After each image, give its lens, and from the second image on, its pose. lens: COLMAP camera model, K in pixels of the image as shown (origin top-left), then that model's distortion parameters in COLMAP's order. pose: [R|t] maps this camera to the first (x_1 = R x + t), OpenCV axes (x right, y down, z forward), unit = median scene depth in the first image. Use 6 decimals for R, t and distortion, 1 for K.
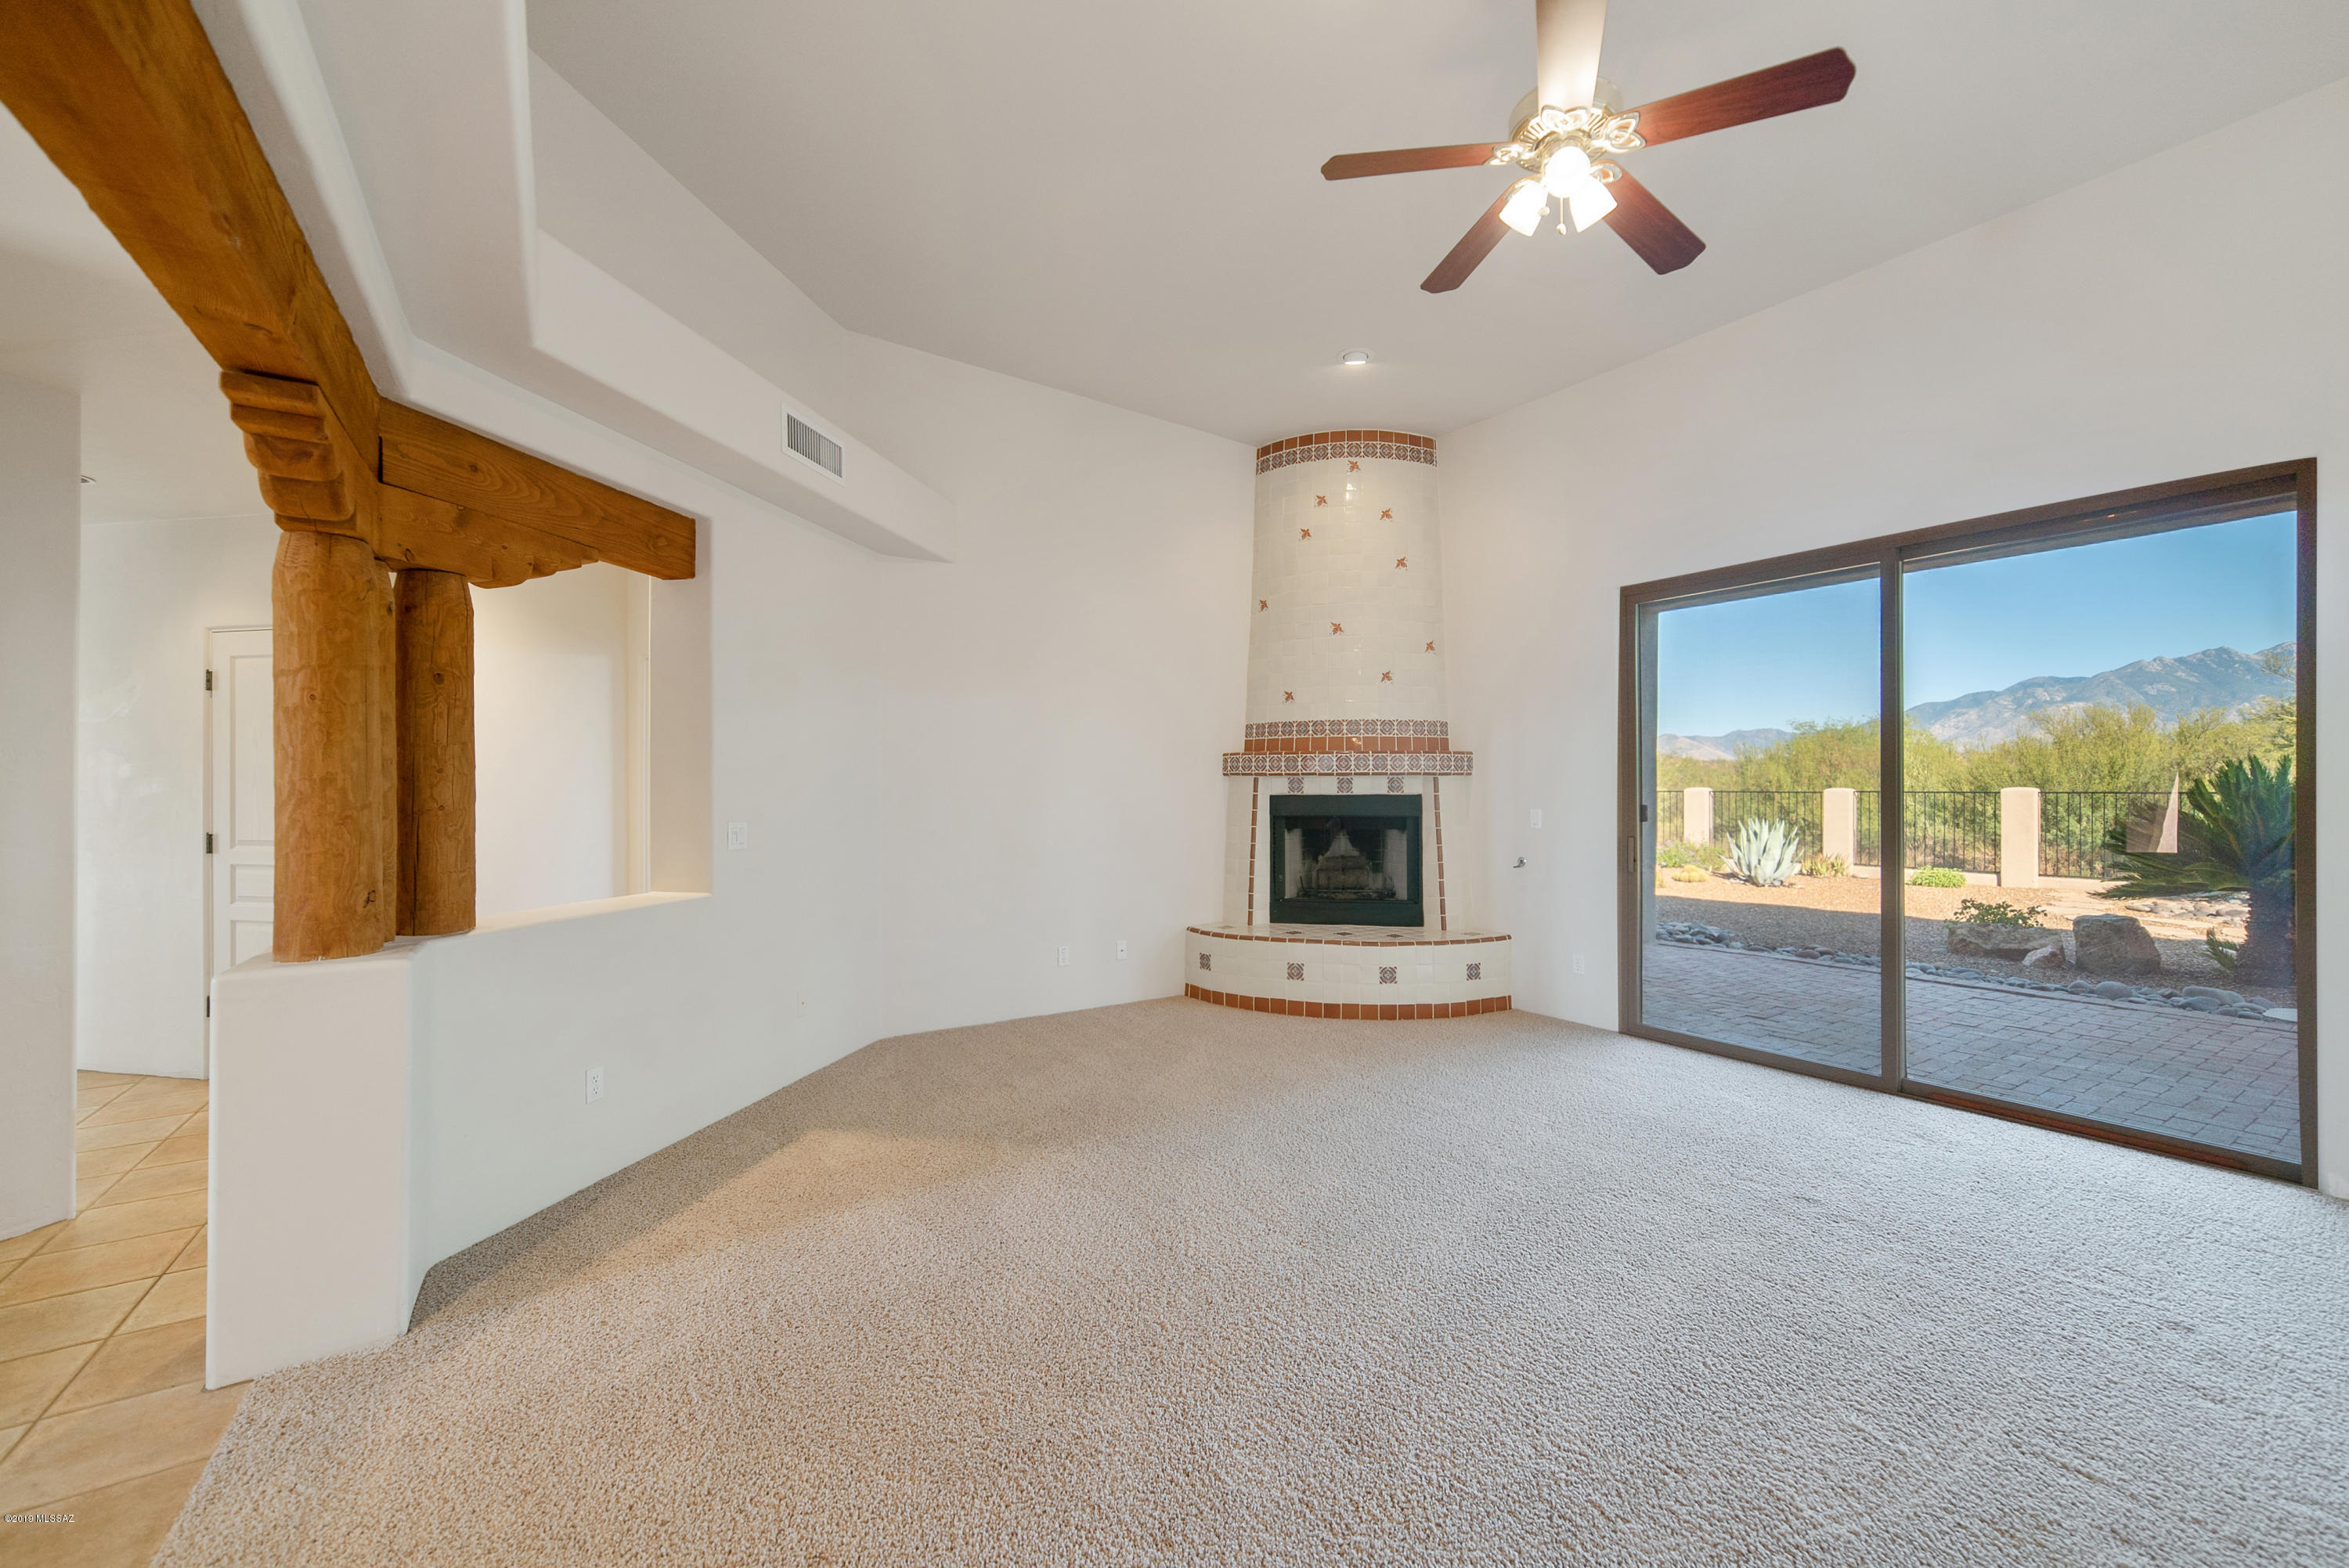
lens RADIAL K [[950.2, 0, 1169.1], [0, 950.2, 784.8], [0, 0, 1]] dist [-0.015474, 0.006624]
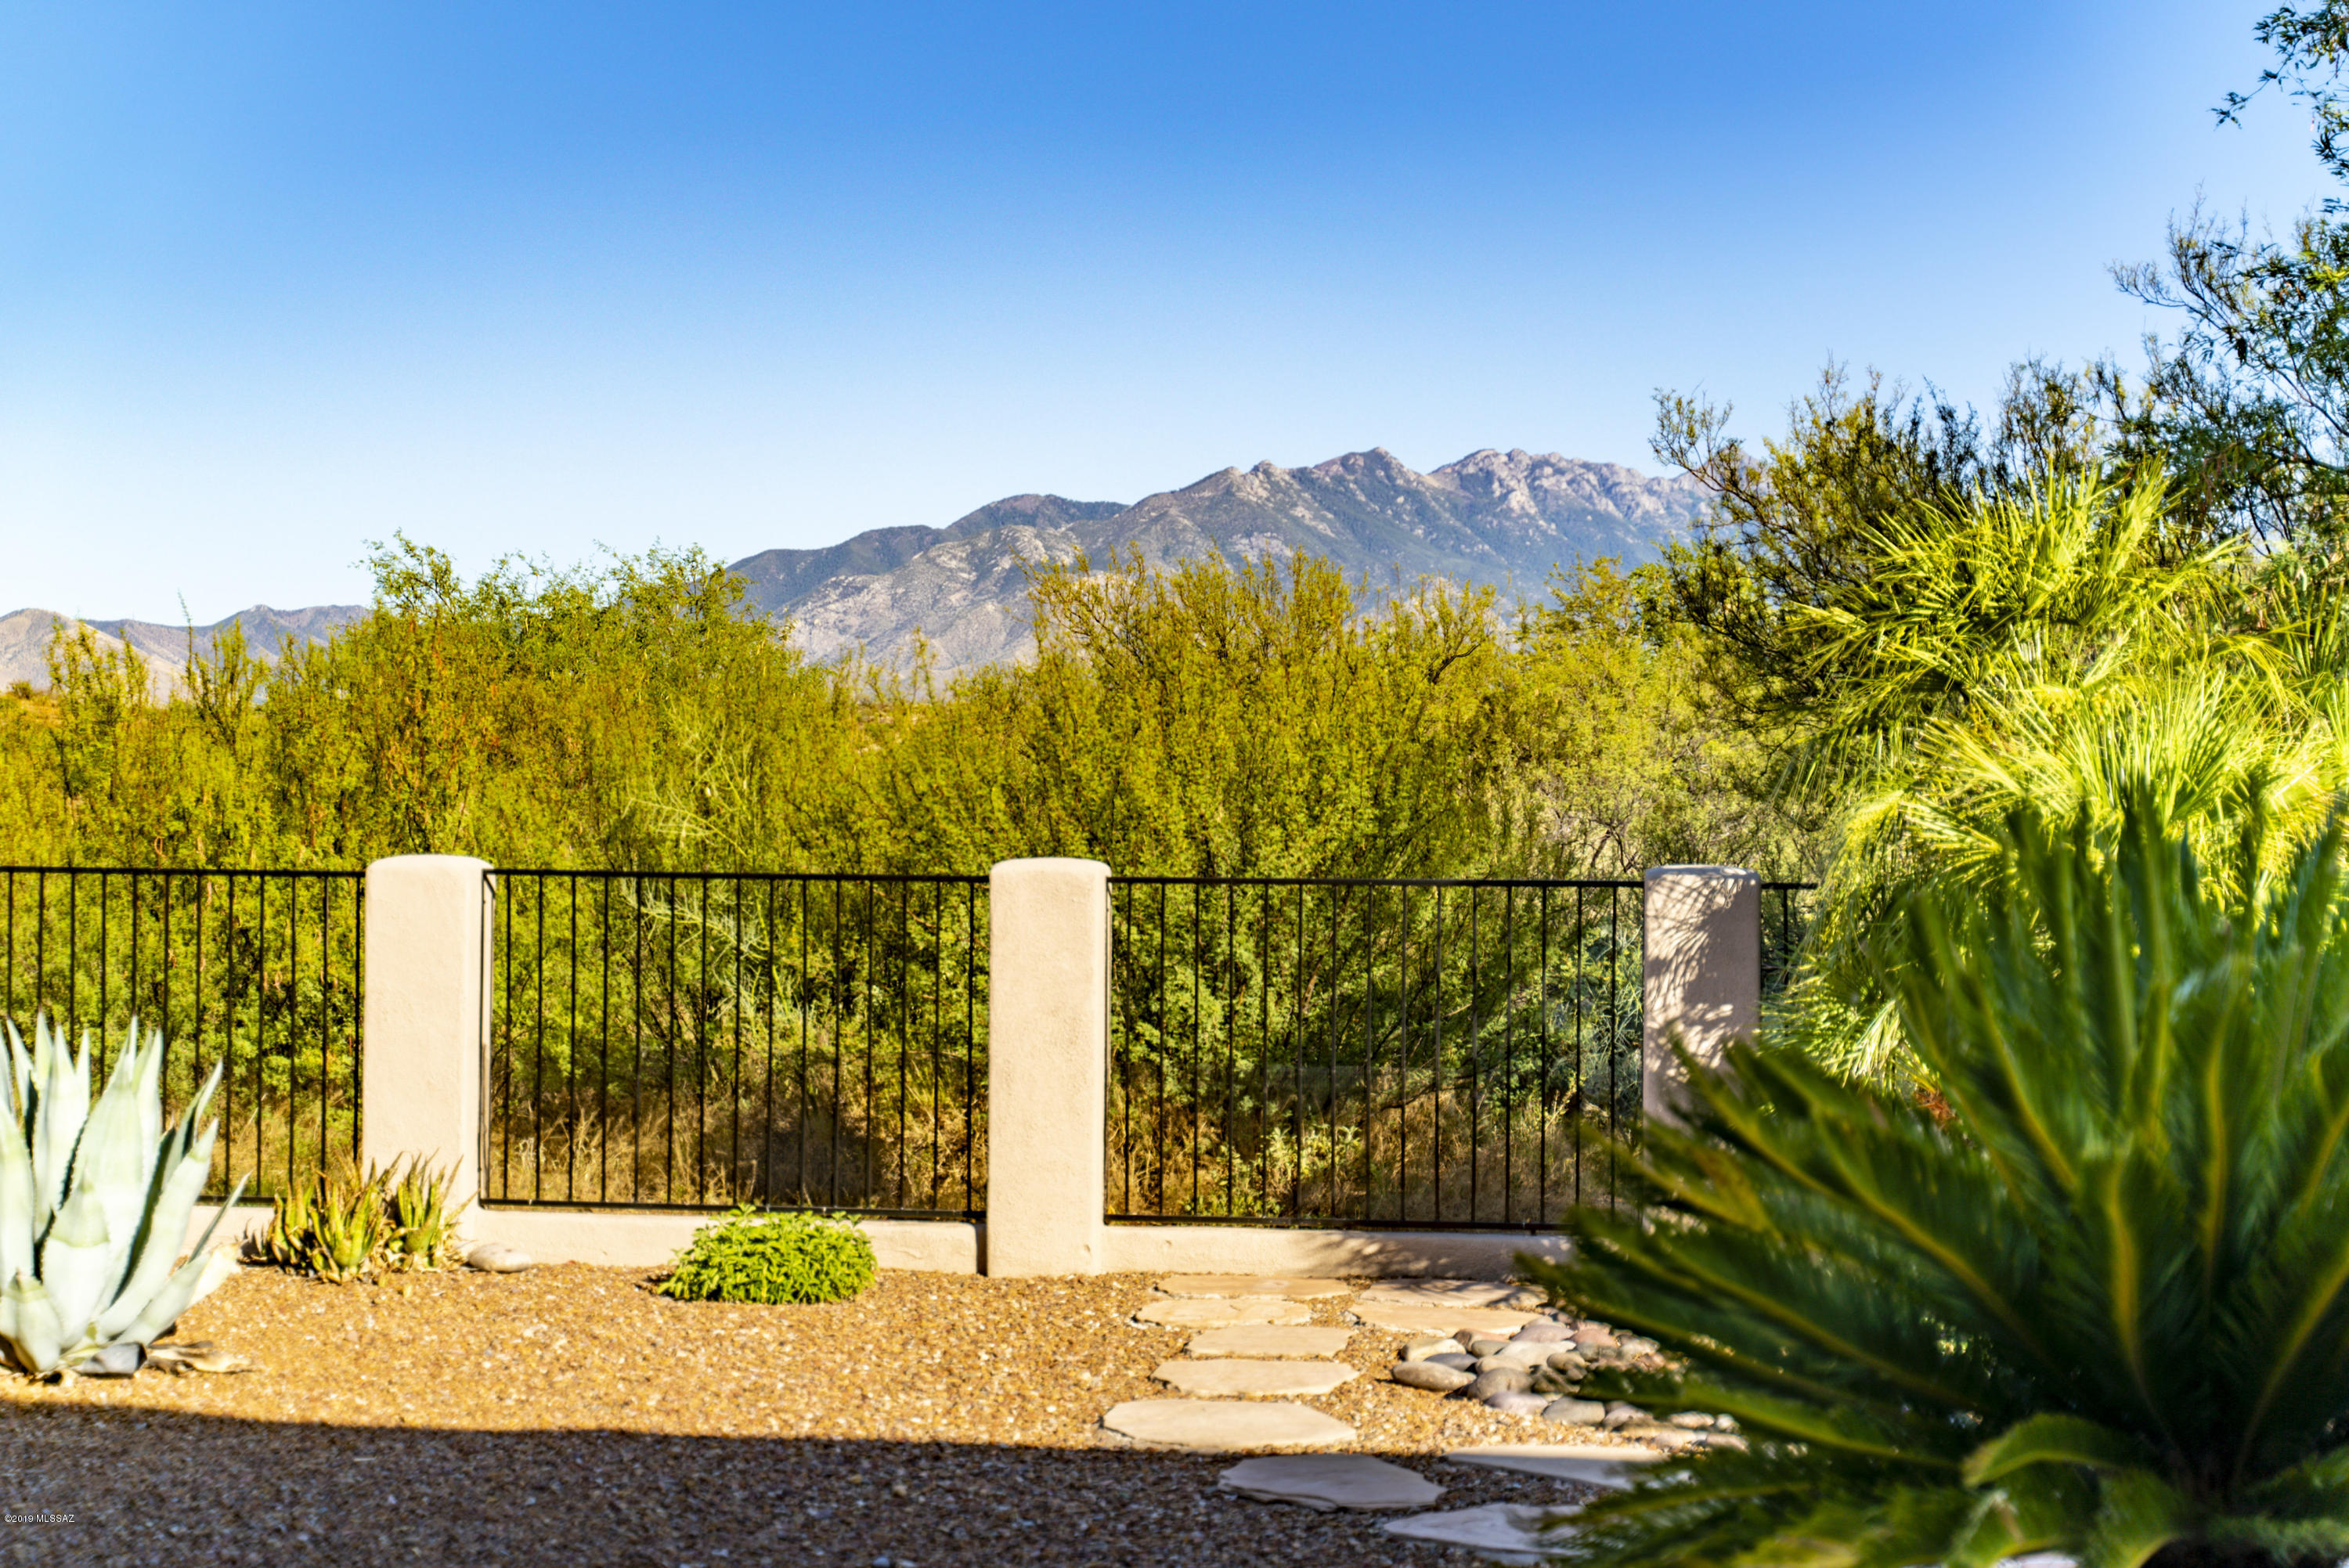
lens RADIAL K [[3729.2, 0, 1176.6], [0, 3729.2, 782.4], [0, 0, 1]] dist [0.054143, 0.000000]
pose [[0.707034, 0.011690, 0.707083, 0.611274], [-0.010428, 0.999927, -0.006104, -0.026256], [-0.707103, -0.003057, 0.707104, 0.738899]]
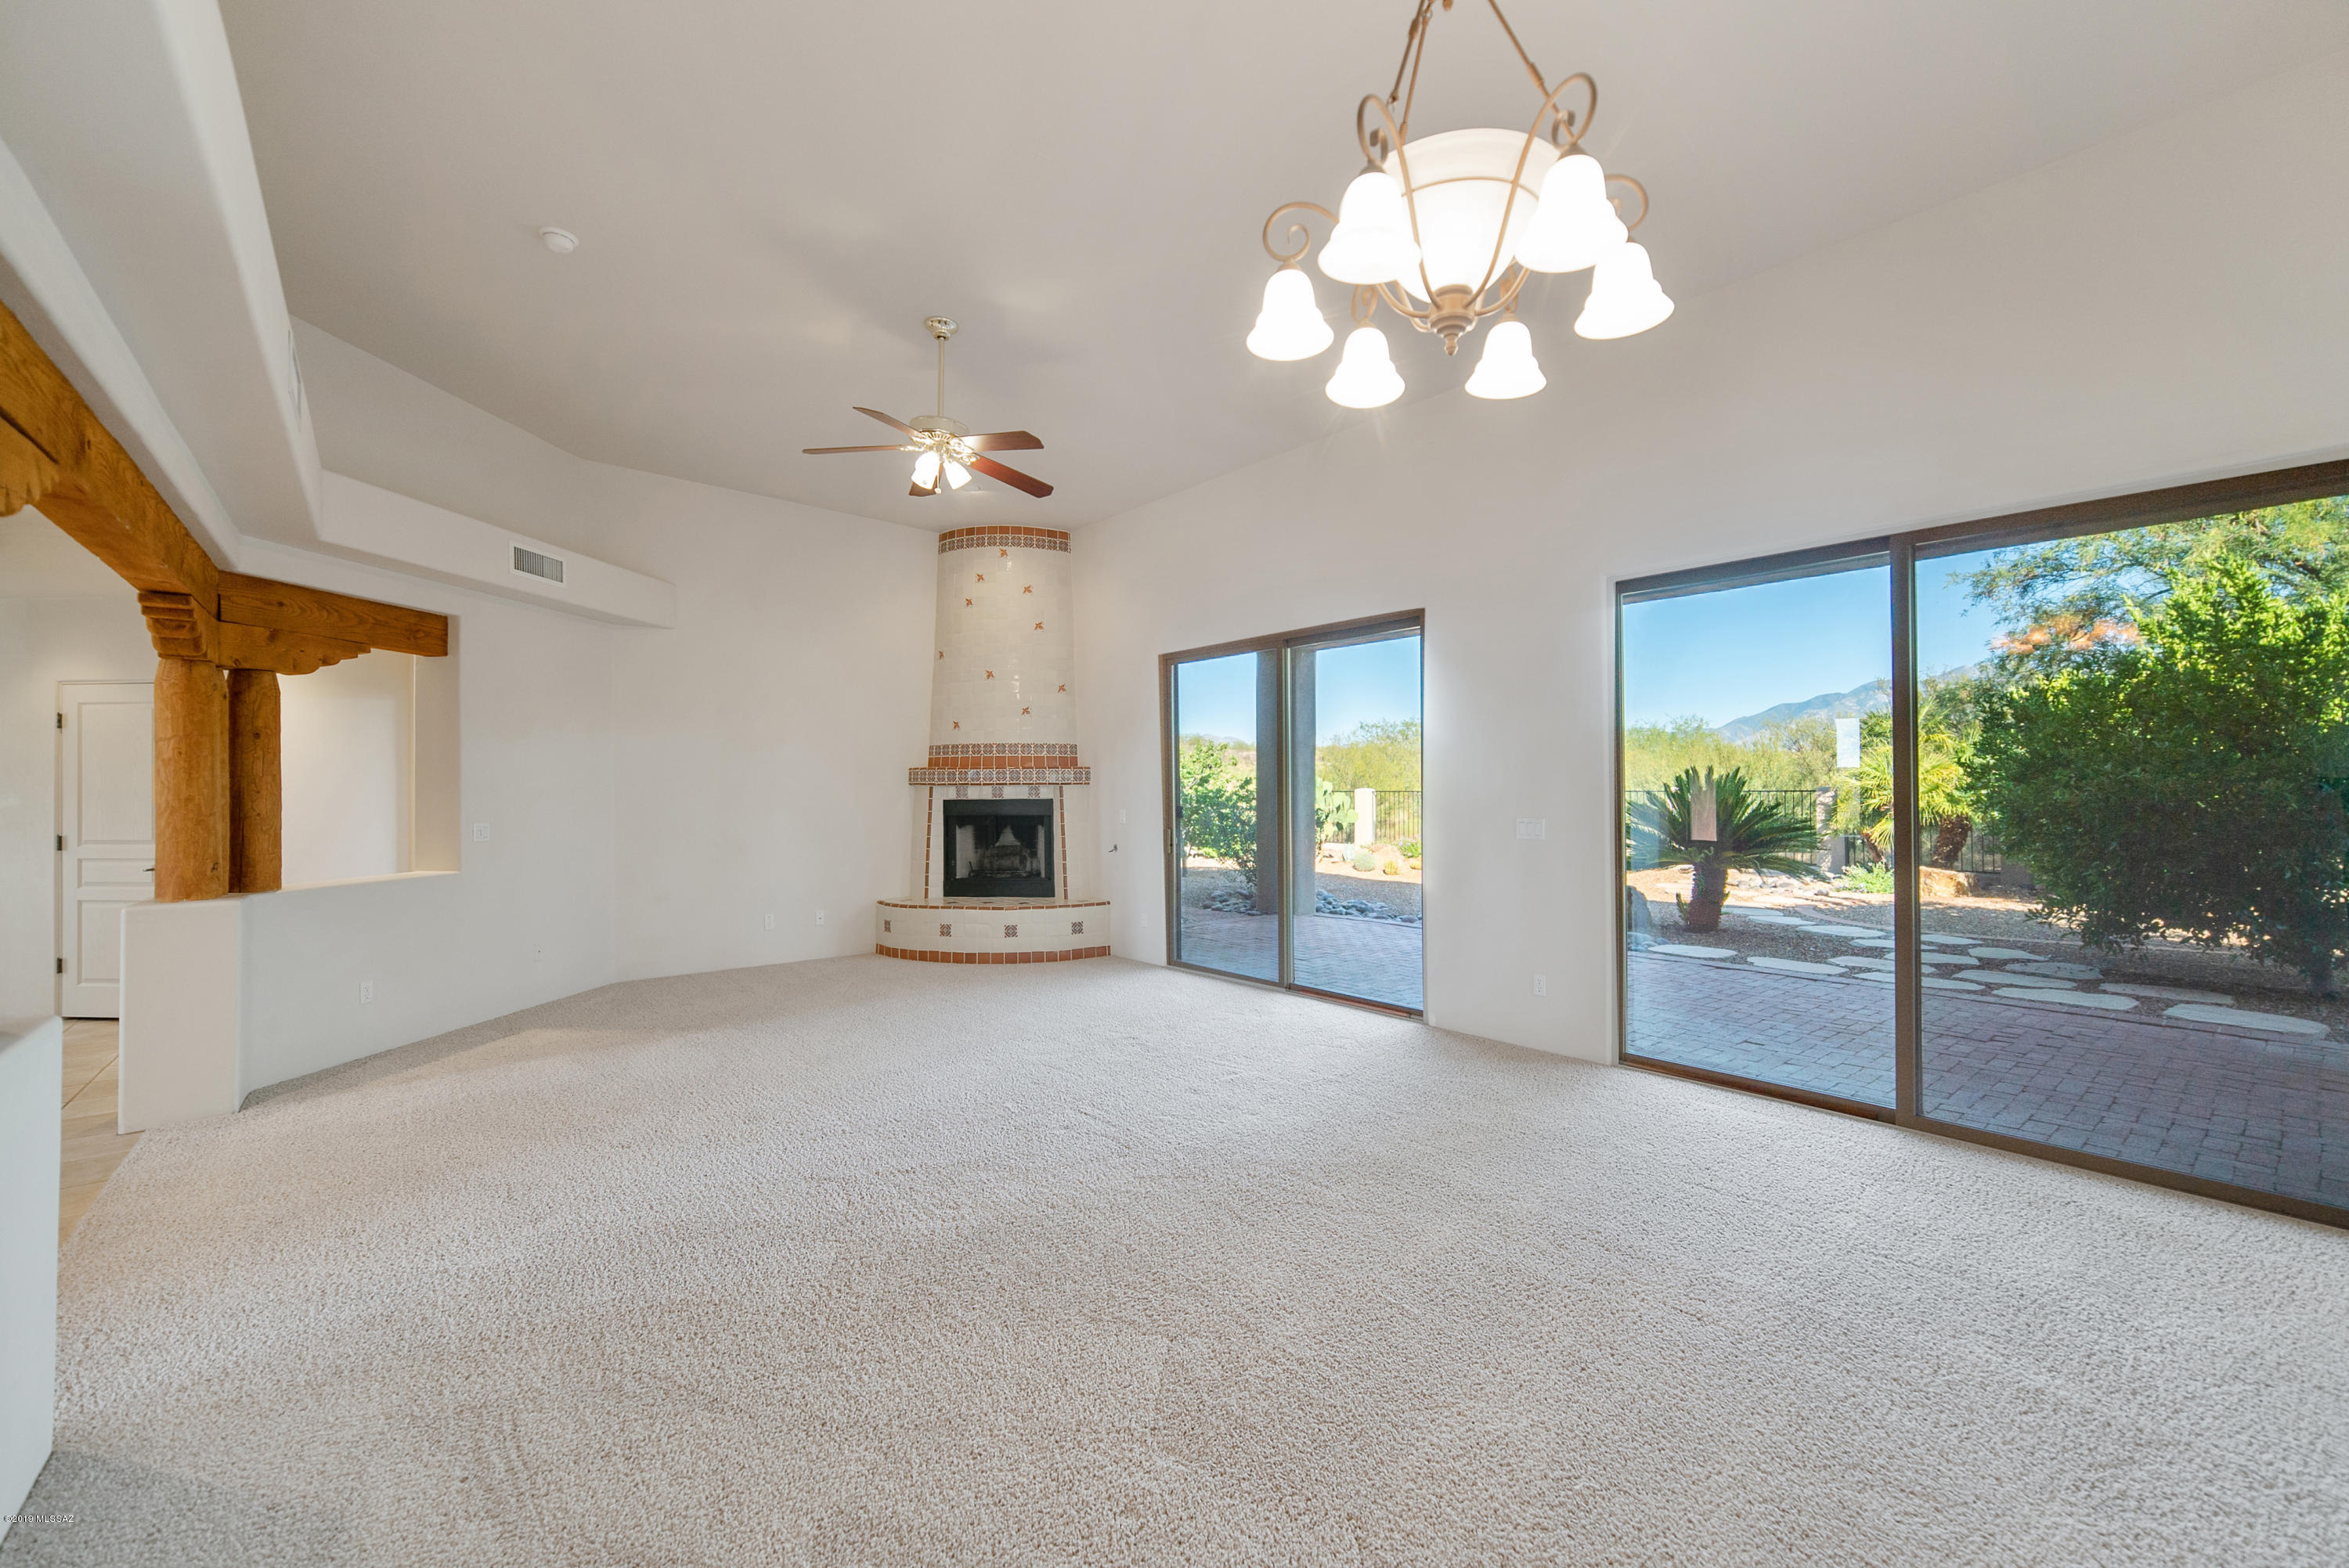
lens RADIAL K [[950.2, 0, 1163.5], [0, 950.2, 779.7], [0, 0, 1]] dist [-0.015474, 0.006624]
pose [[0.992892, -0.003880, 0.118952, 0.257120], [0.004547, 0.999975, -0.005335, -0.008877], [-0.118928, 0.005838, 0.992886, -0.351101]]
